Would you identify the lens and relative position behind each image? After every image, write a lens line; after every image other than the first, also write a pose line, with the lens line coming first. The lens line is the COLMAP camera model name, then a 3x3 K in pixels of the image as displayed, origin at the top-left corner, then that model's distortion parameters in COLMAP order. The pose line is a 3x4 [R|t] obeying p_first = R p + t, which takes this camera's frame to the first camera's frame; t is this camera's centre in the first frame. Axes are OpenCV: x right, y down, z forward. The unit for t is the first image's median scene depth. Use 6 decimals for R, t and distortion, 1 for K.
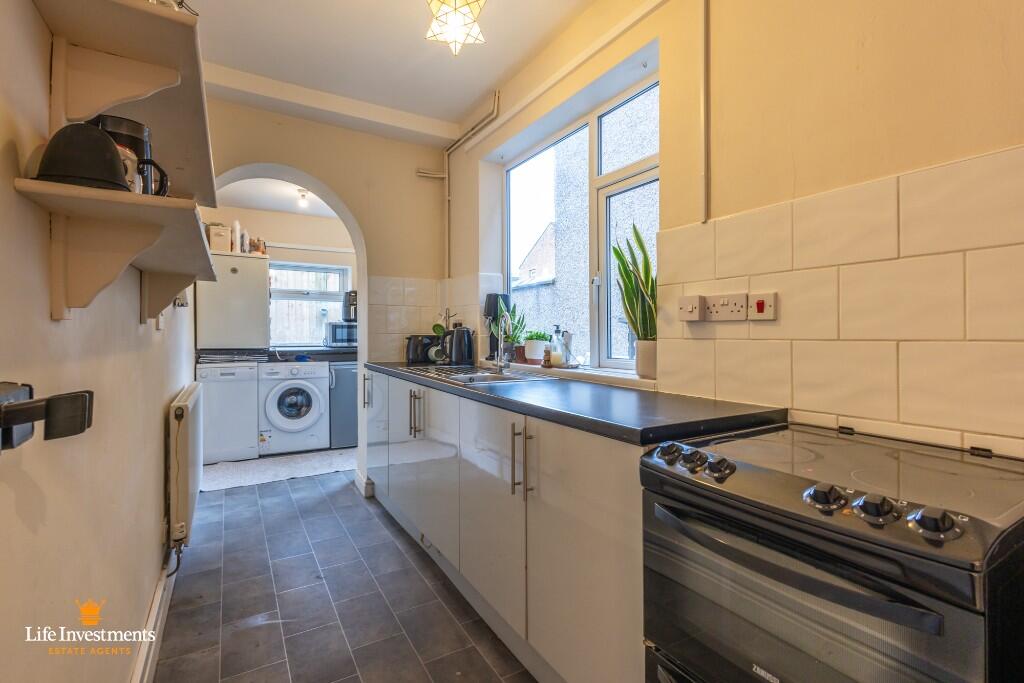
lens RADIAL K [[465.7, 0, 511.5], [0, 465.7, 339.2], [0, 0, 1]] dist [0.006059, -0.000406]
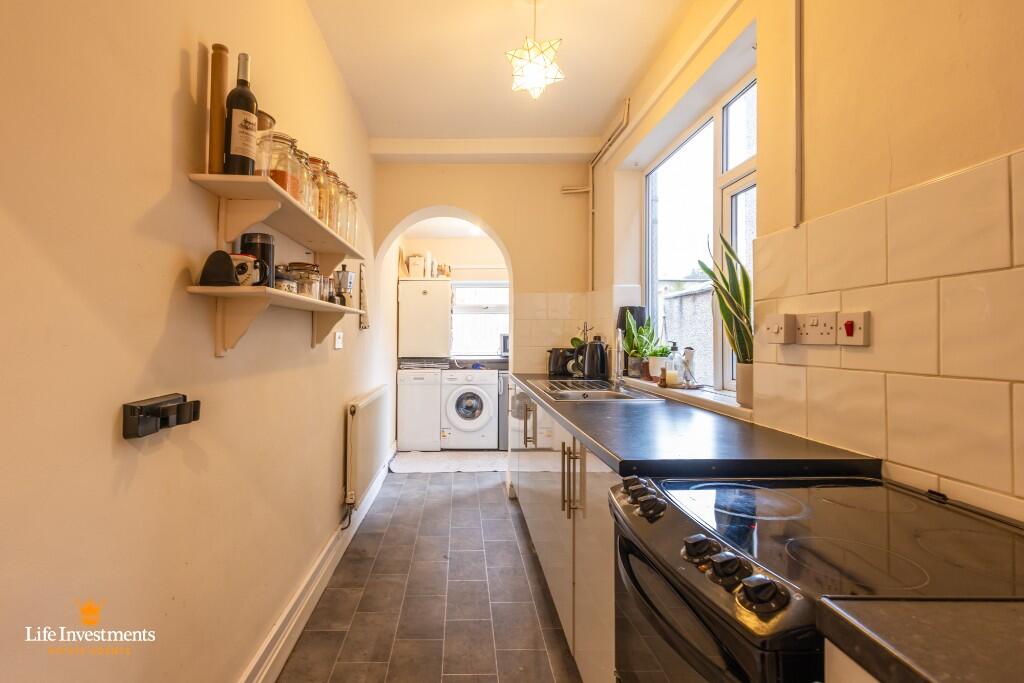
lens RADIAL K [[476.9, 0, 461.5], [0, 476.9, 331.8], [0, 0, 1]] dist [0.003092, -0.000176]
pose [[0.863524, -0.014098, -0.504111, 0.185786], [0.000744, 0.999644, -0.026682, -0.021591], [0.504307, 0.022666, 0.863227, -0.027120]]
